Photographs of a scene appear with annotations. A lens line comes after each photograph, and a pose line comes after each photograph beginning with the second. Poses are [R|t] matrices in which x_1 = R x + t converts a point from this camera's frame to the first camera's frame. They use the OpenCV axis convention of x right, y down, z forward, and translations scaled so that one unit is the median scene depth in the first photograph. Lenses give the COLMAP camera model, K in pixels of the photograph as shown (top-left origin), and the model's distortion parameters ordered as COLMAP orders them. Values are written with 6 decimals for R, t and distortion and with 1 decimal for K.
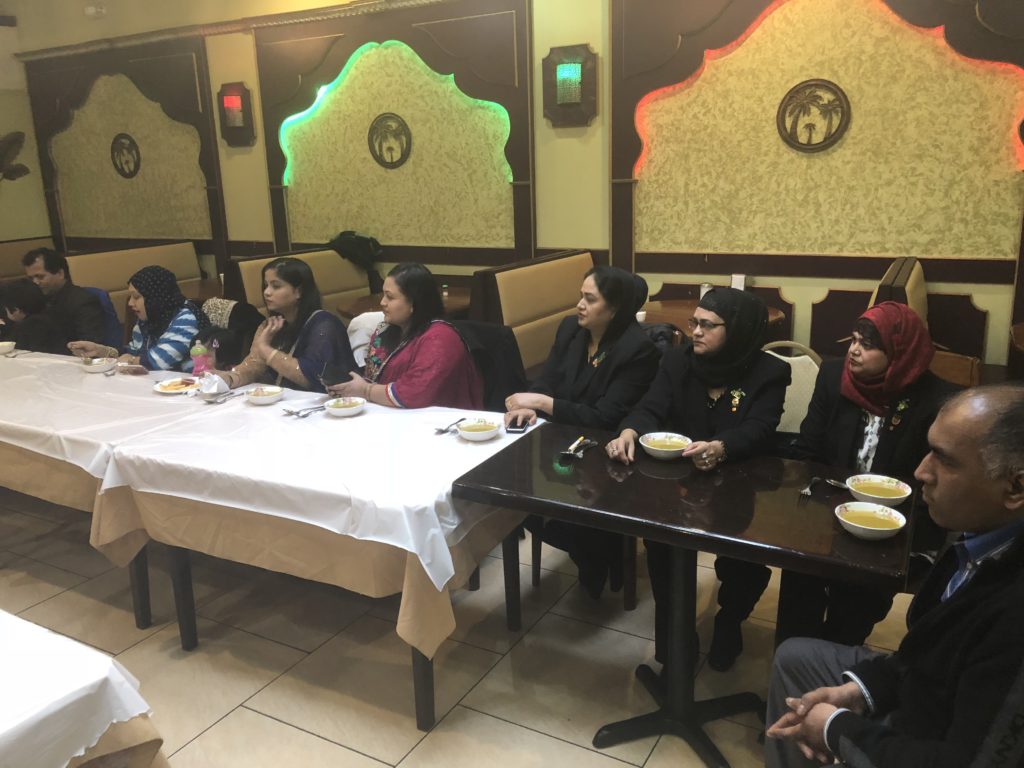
lens RADIAL K [[808.6, 0, 504.8], [0, 808.6, 378.4], [0, 0, 1]] dist [-0.022757, 0.017297]
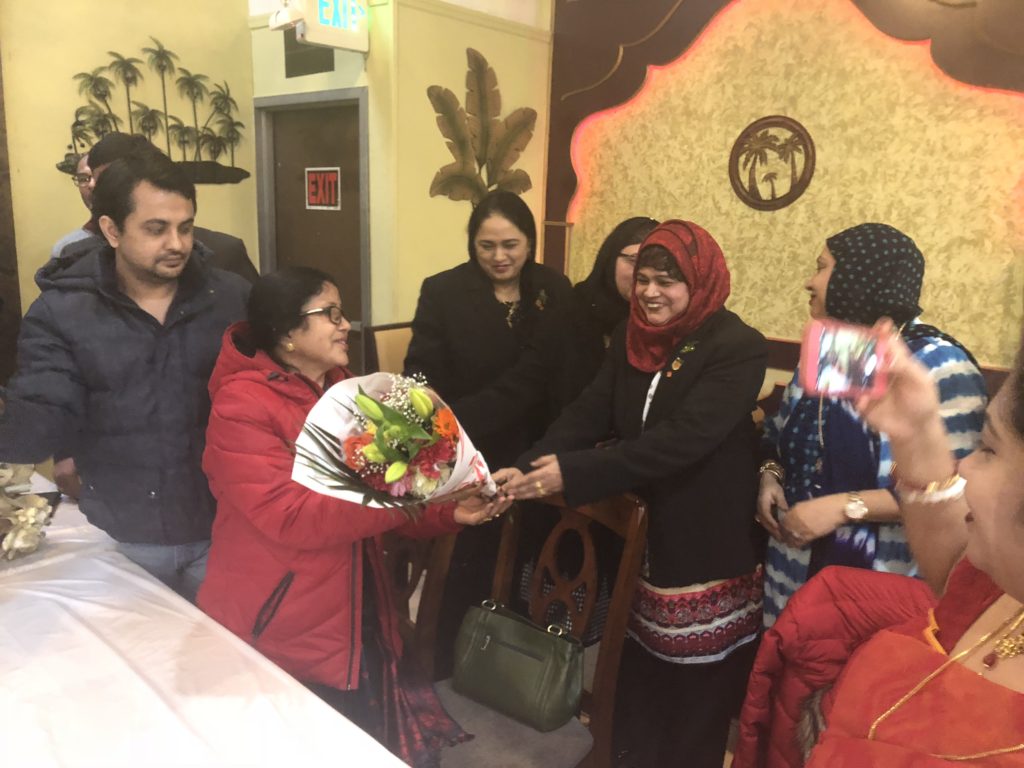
lens RADIAL K [[830.5, 0, 518.9], [0, 830.5, 382.5], [0, 0, 1]] dist [0.020046, -0.016921]
pose [[0.967197, 0.113397, -0.227314, -0.597532], [-0.125179, 0.991404, -0.038053, -0.138247], [0.221045, 0.065260, 0.973078, 0.614069]]
